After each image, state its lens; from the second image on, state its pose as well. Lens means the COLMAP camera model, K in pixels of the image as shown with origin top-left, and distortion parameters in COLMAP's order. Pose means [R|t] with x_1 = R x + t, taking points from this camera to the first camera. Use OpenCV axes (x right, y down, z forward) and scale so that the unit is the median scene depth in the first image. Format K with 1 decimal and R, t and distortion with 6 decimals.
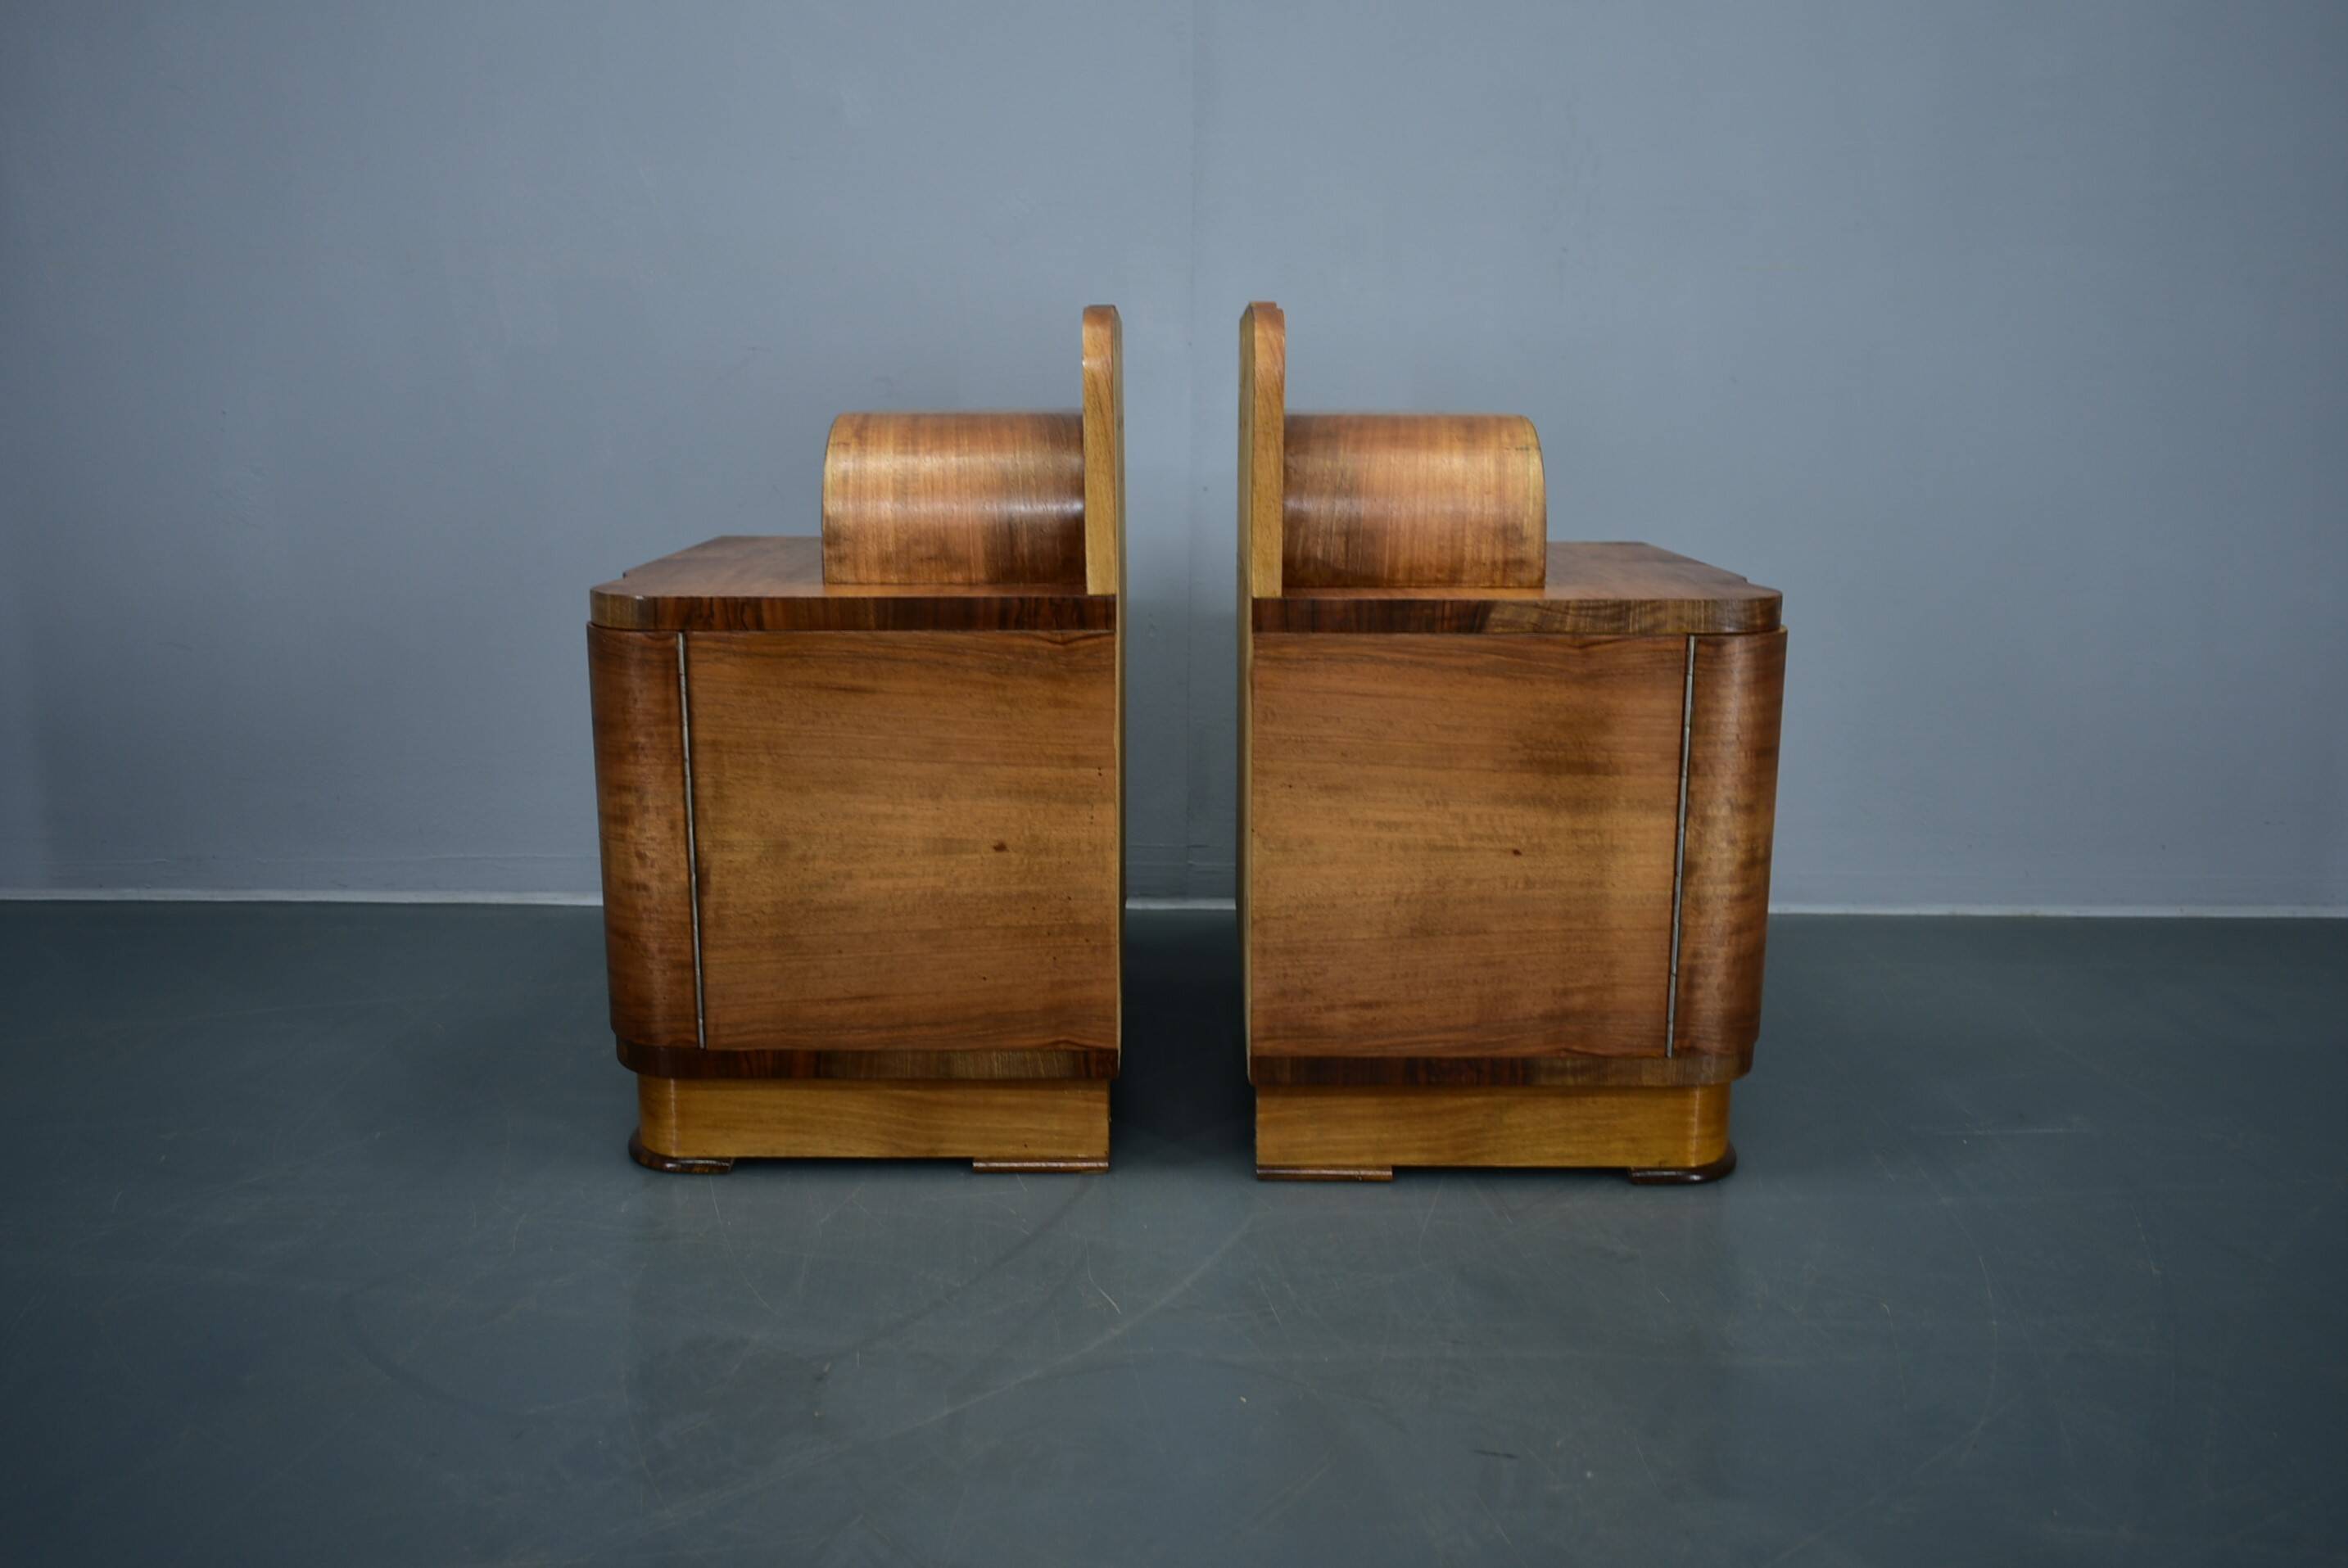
lens RADIAL K [[1877.1, 0, 1174.0], [0, 1877.1, 784.0], [0, 0, 1]] dist [-0.010326, 0.002541]
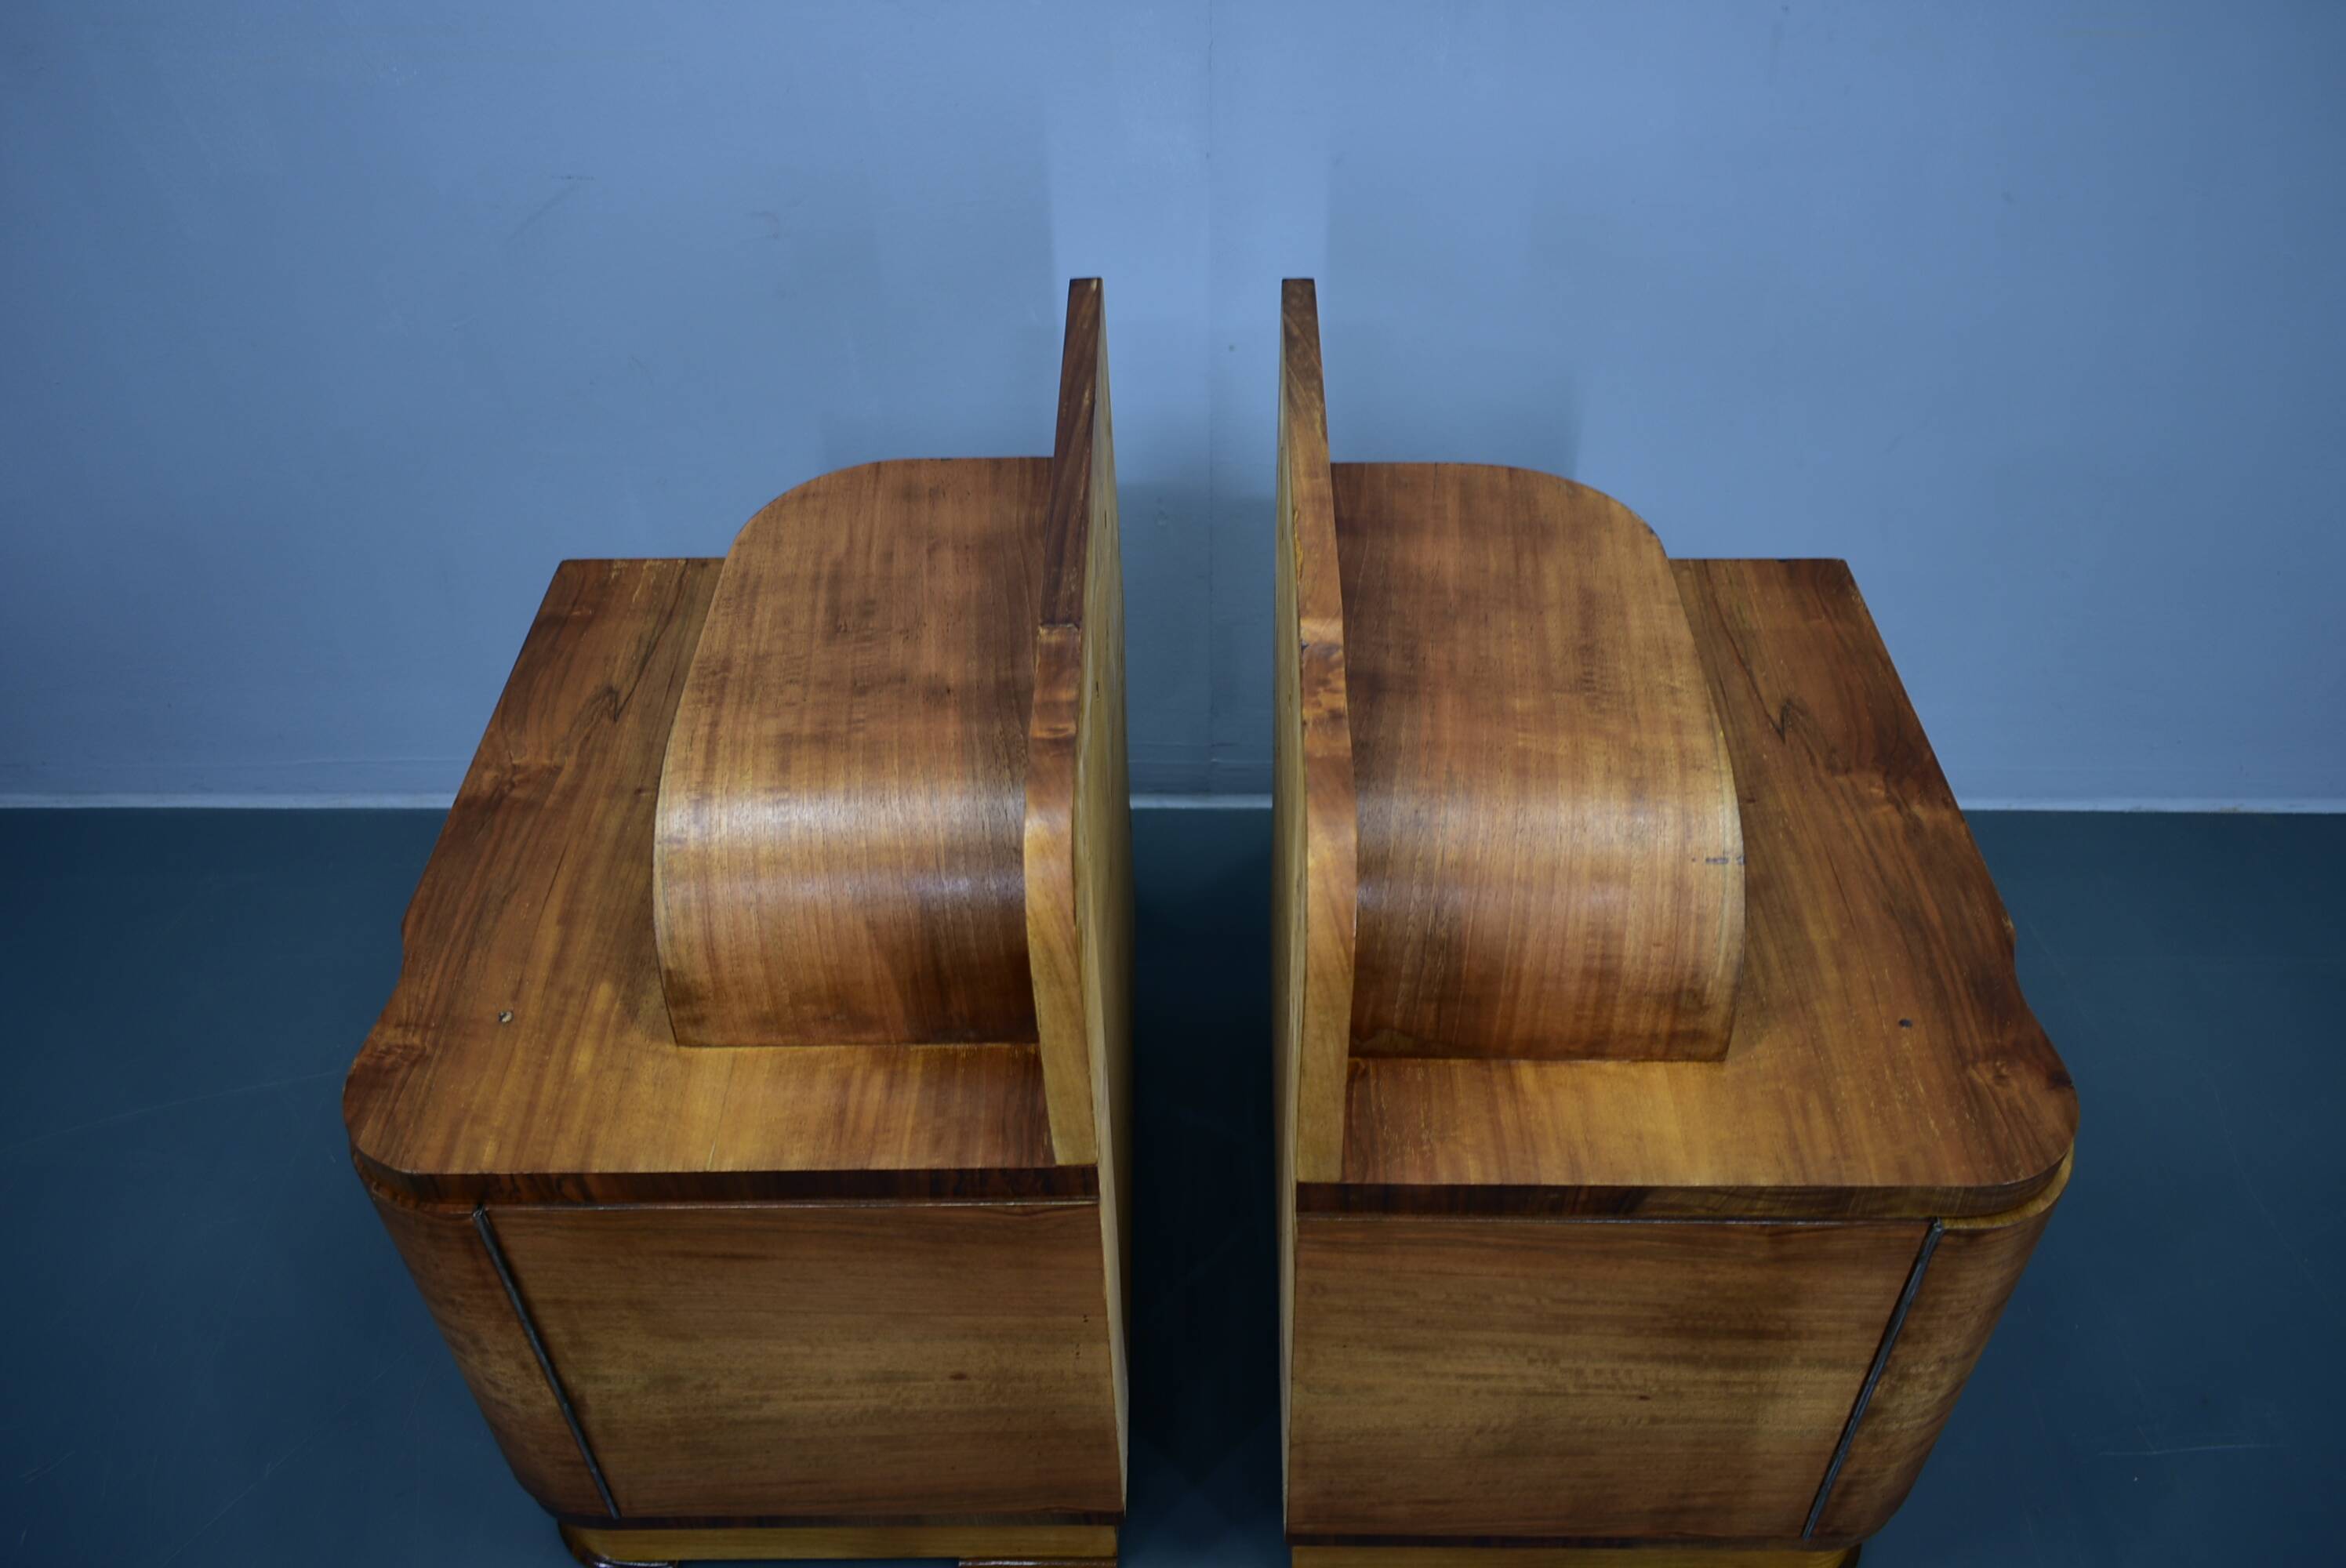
lens RADIAL K [[1808.6, 0, 1173.0], [0, 1808.6, 784.0], [0, 0, 1]] dist [-0.019174, 0.007288]
pose [[0.999711, -0.009639, -0.022004, 0.012211], [0.019137, 0.873219, 0.486952, -0.530977], [0.014521, -0.487233, 0.873151, 0.484440]]
